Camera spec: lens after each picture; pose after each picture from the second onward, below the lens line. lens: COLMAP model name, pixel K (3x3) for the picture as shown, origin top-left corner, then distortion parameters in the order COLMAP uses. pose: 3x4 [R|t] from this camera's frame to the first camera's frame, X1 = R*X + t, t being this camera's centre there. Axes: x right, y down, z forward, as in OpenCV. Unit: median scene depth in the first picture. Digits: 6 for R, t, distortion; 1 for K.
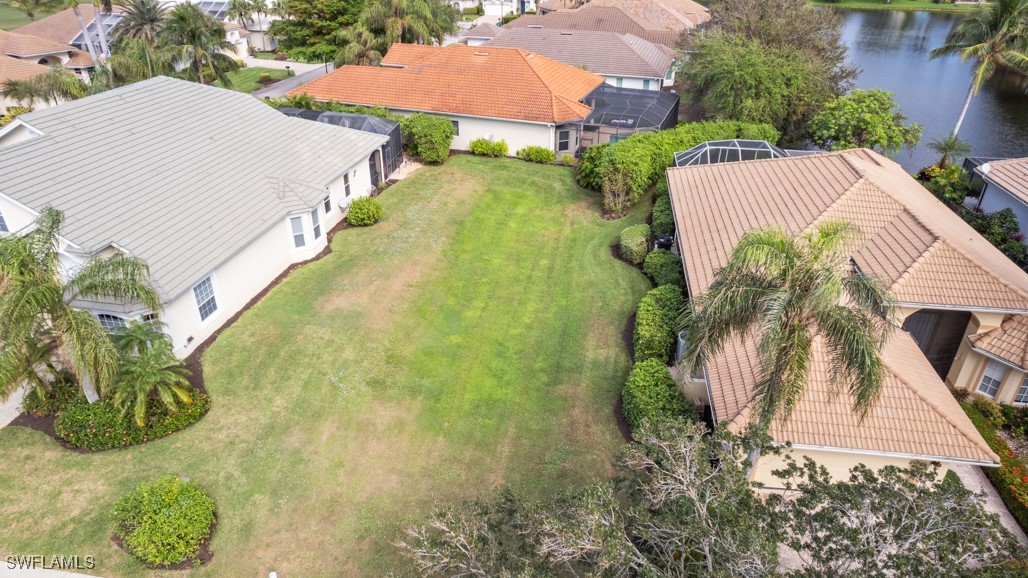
lens RADIAL K [[654.9, 0, 514.0], [0, 654.9, 289.0], [0, 0, 1]] dist [-0.078862, 0.074096]
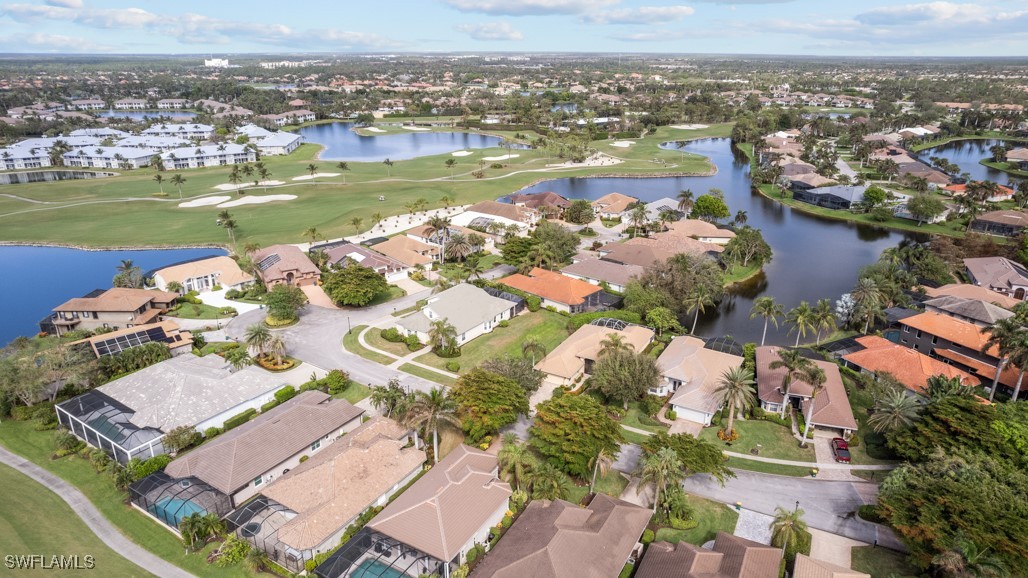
lens RADIAL K [[654.9, 0, 514.0], [0, 654.9, 289.0], [0, 0, 1]] dist [-0.078862, 0.074096]
pose [[0.926660, 0.134124, -0.351157, 1.082348], [-0.186411, 0.975184, -0.119447, 0.125525], [0.326422, 0.176147, 0.928666, -2.447173]]
